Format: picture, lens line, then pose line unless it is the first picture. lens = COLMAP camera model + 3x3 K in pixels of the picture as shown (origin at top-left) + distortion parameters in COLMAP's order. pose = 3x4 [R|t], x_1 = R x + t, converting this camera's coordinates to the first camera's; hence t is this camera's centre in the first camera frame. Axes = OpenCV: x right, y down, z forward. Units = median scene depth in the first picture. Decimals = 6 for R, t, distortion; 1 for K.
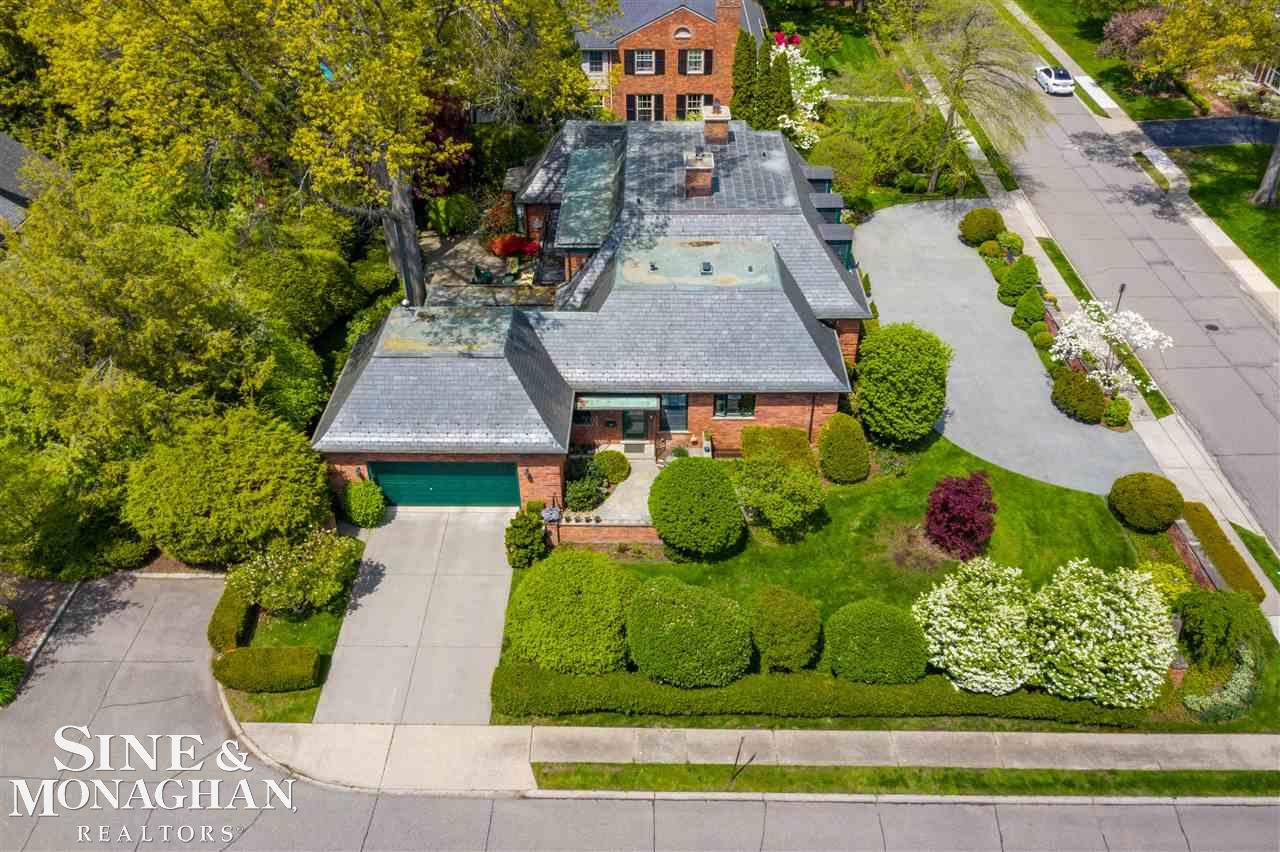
lens RADIAL K [[1006.3, 0, 640.0], [0, 1006.3, 426.0], [0, 0, 1]] dist [-0.009277, -0.006236]
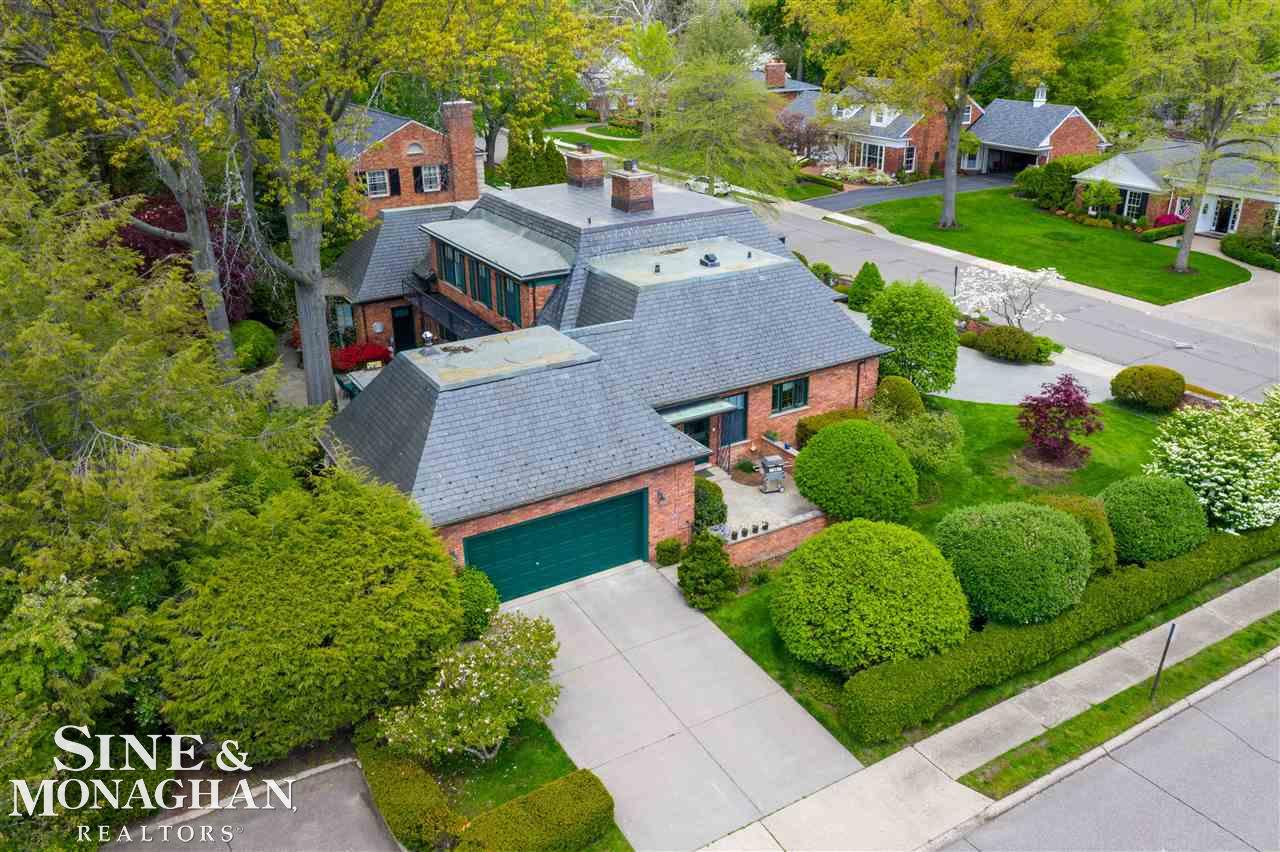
lens RADIAL K [[1006.3, 0, 640.0], [0, 1006.3, 426.0], [0, 0, 1]] dist [-0.009277, -0.006236]
pose [[0.853634, -0.212461, 0.475573, -0.470476], [0.321232, 0.933459, -0.159578, 0.109640], [-0.410024, 0.288990, 0.865081, 0.310417]]
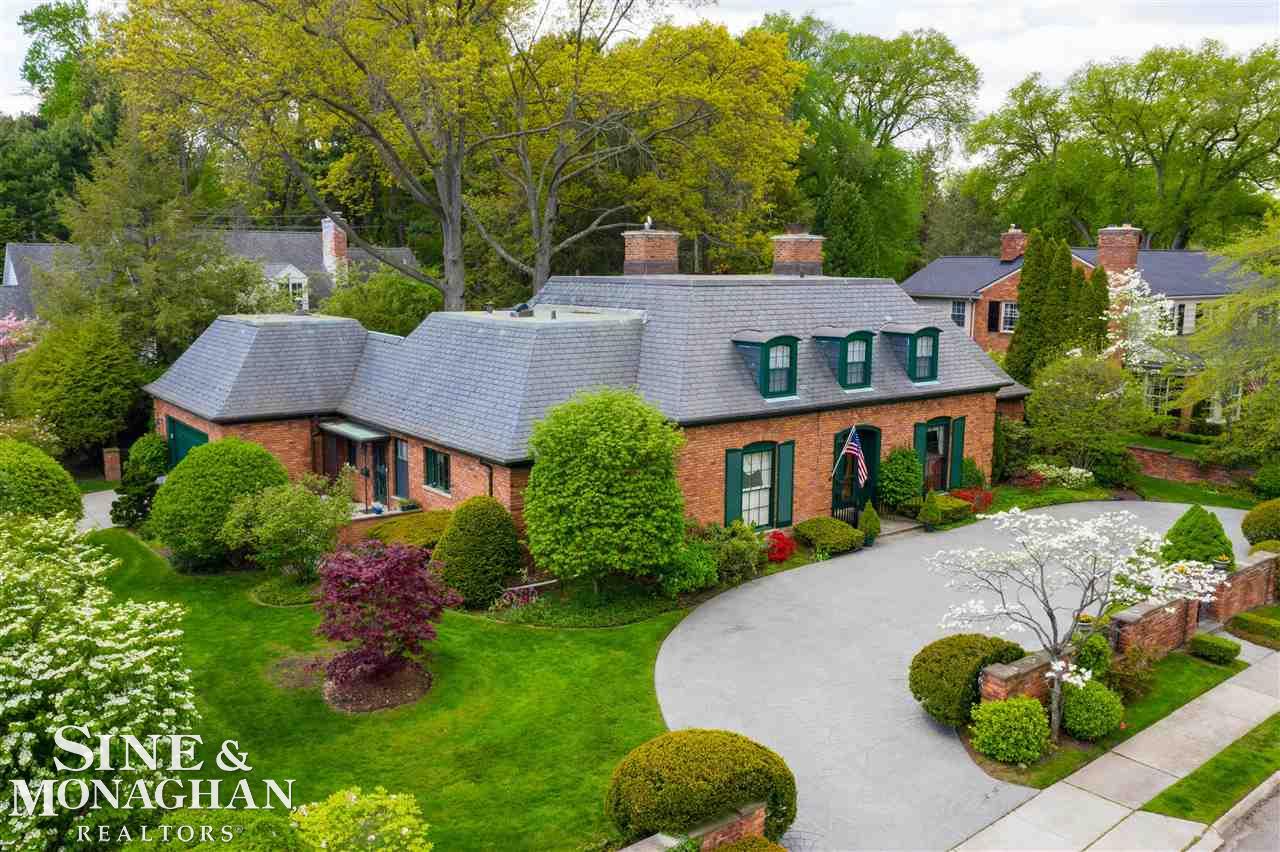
lens RADIAL K [[1033.2, 0, 640.0], [0, 1033.2, 426.0], [0, 0, 1]] dist [-0.003545, -0.008664]
pose [[0.623622, 0.139809, -0.769122, 0.771226], [-0.481229, 0.844013, -0.236769, 0.059746], [0.616047, 0.517779, 0.593626, 0.674935]]
